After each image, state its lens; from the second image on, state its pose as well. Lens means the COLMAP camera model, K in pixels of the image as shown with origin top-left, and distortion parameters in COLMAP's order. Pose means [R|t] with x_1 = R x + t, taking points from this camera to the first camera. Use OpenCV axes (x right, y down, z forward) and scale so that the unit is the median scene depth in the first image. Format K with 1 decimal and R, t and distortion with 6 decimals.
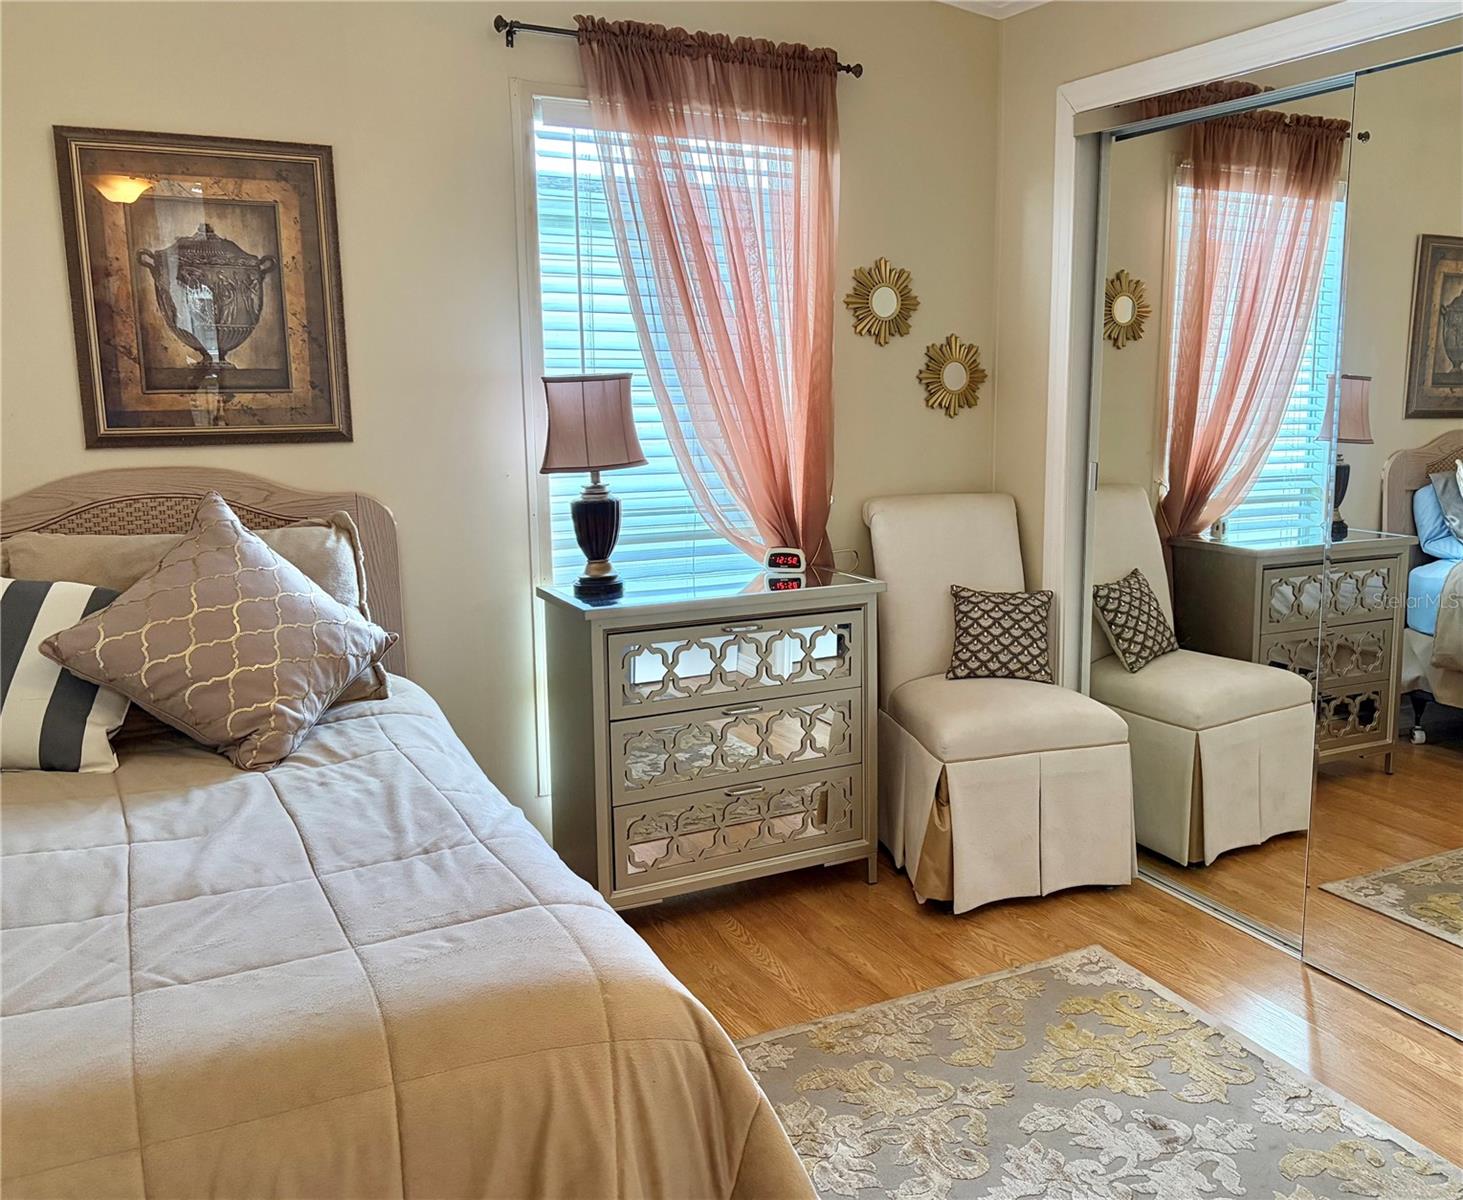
lens RADIAL K [[1205.1, 0, 731.9], [0, 1205.1, 598.8], [0, 0, 1]] dist [-0.004068, -0.001245]
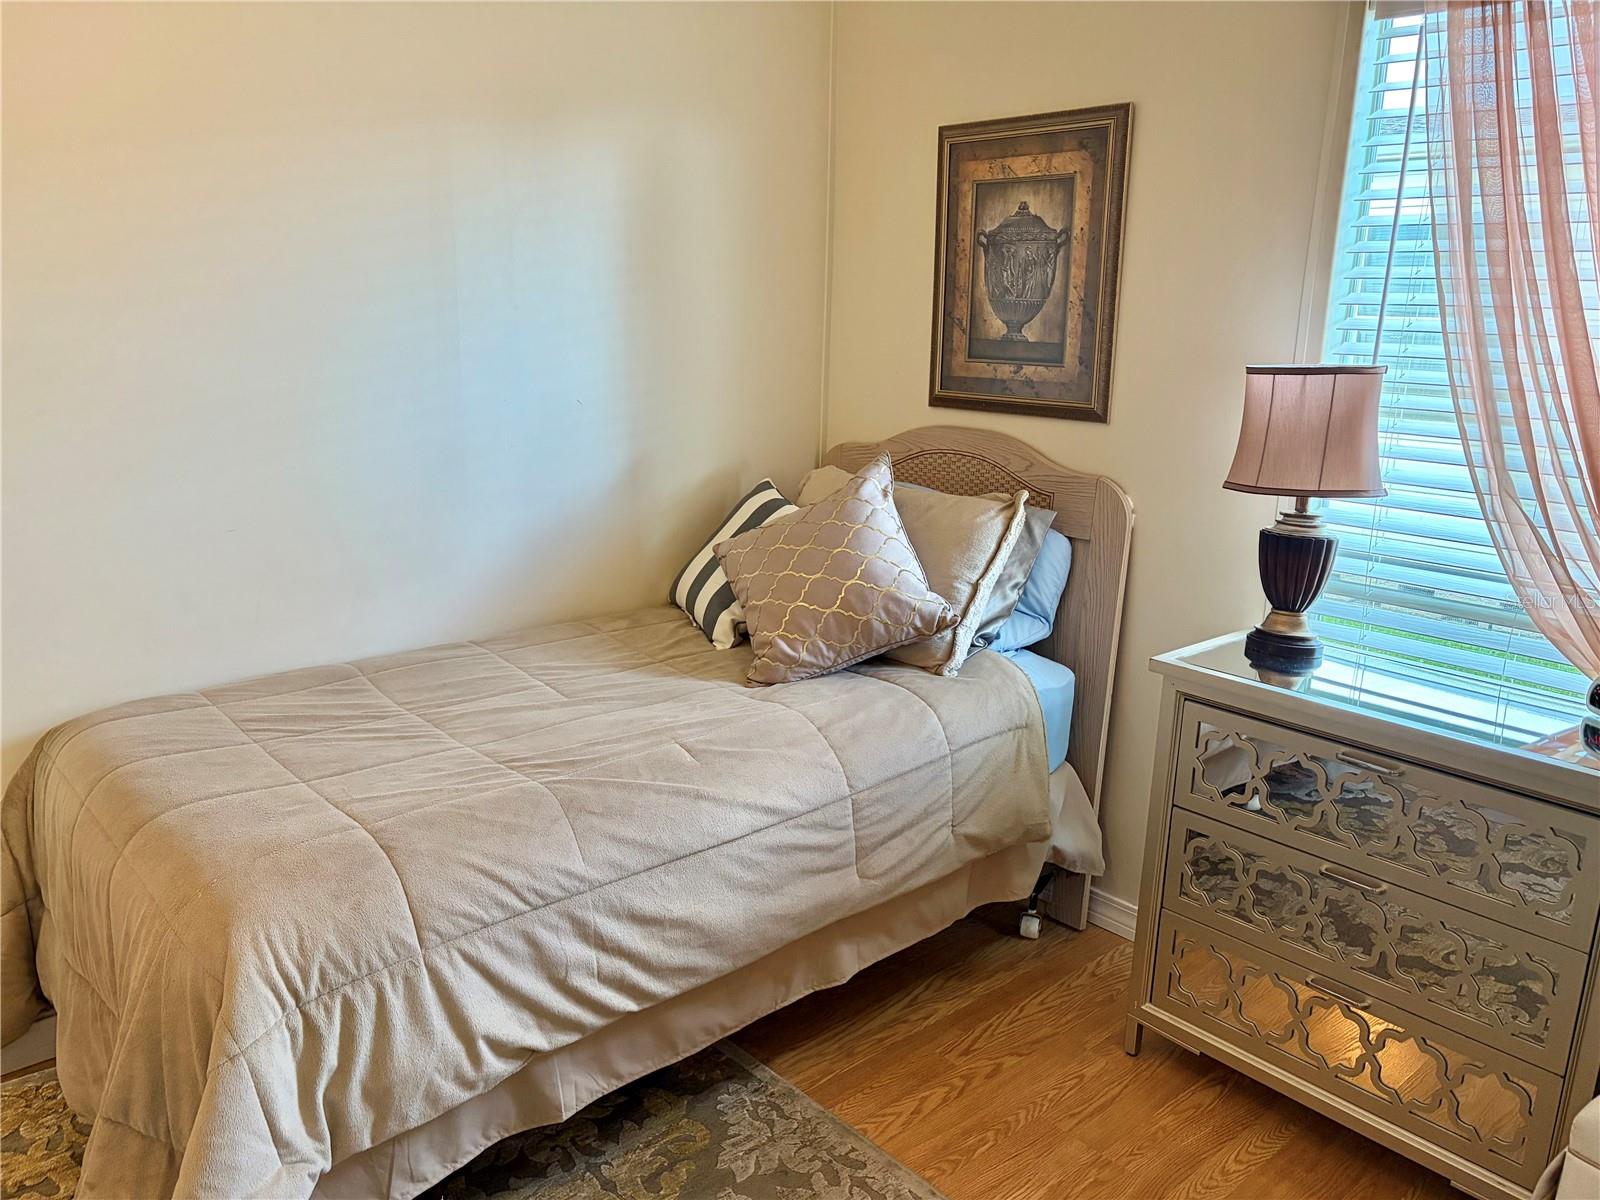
lens RADIAL K [[1195.2, 0, 799.6], [0, 1195.2, 603.6], [0, 0, 1]] dist [0.029538, -0.031466]
pose [[0.277677, 0.242989, -0.929436, 0.552704], [-0.185401, 0.962850, 0.196335, -0.139982], [0.942614, 0.117800, 0.312412, 0.517827]]
